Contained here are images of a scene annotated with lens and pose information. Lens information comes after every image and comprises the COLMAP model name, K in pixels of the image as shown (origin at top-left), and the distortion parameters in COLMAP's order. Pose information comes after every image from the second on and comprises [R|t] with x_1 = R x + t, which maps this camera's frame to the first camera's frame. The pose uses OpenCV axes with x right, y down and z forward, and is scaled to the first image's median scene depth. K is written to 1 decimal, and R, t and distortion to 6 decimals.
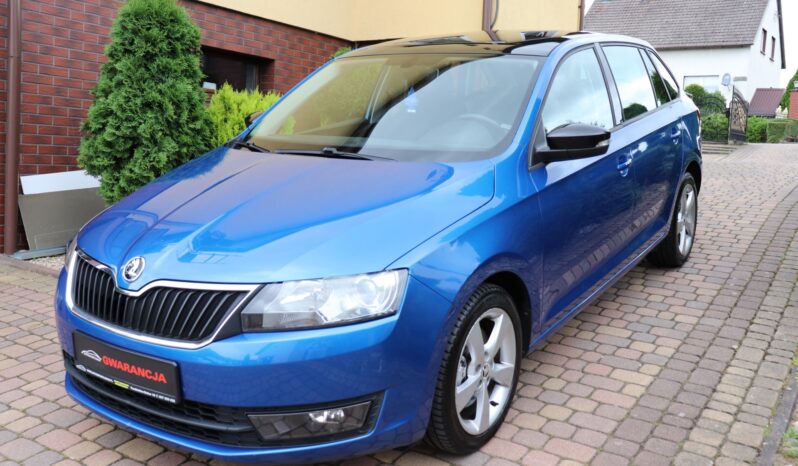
lens RADIAL K [[748.0, 0, 399.0], [0, 748.0, 233.0], [0, 0, 1]] dist [-0.074183, 0.009511]
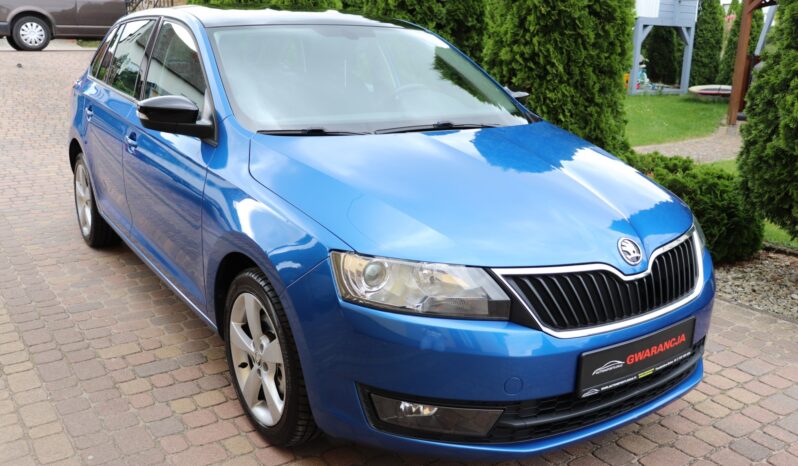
lens RADIAL K [[729.4, 0, 399.0], [0, 729.4, 233.0], [0, 0, 1]] dist [-0.104604, 0.079377]
pose [[0.362274, -0.215689, 0.906772, -1.275009], [0.190264, 0.969485, 0.154591, -0.168582], [-0.912446, 0.116522, 0.392257, 0.902861]]
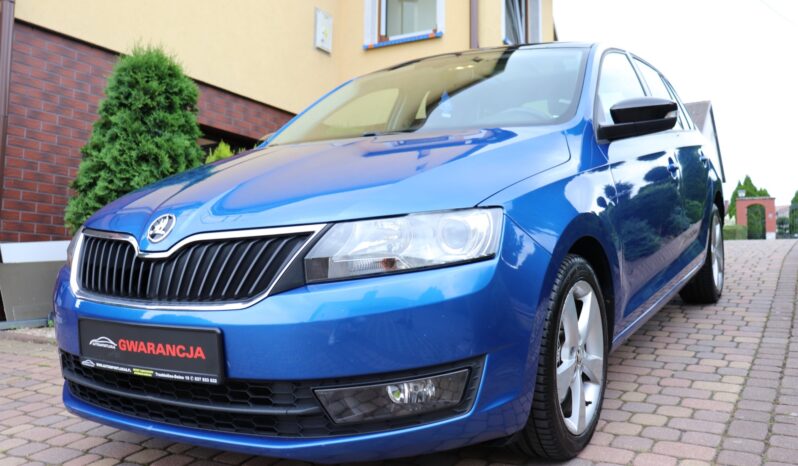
lens RADIAL K [[729.4, 0, 399.0], [0, 729.4, 233.0], [0, 0, 1]] dist [-0.104604, 0.079377]
pose [[0.998200, -0.029854, 0.052014, -0.138086], [0.038374, 0.984454, -0.171400, 0.199485], [-0.046089, 0.173087, 0.983828, 0.206708]]
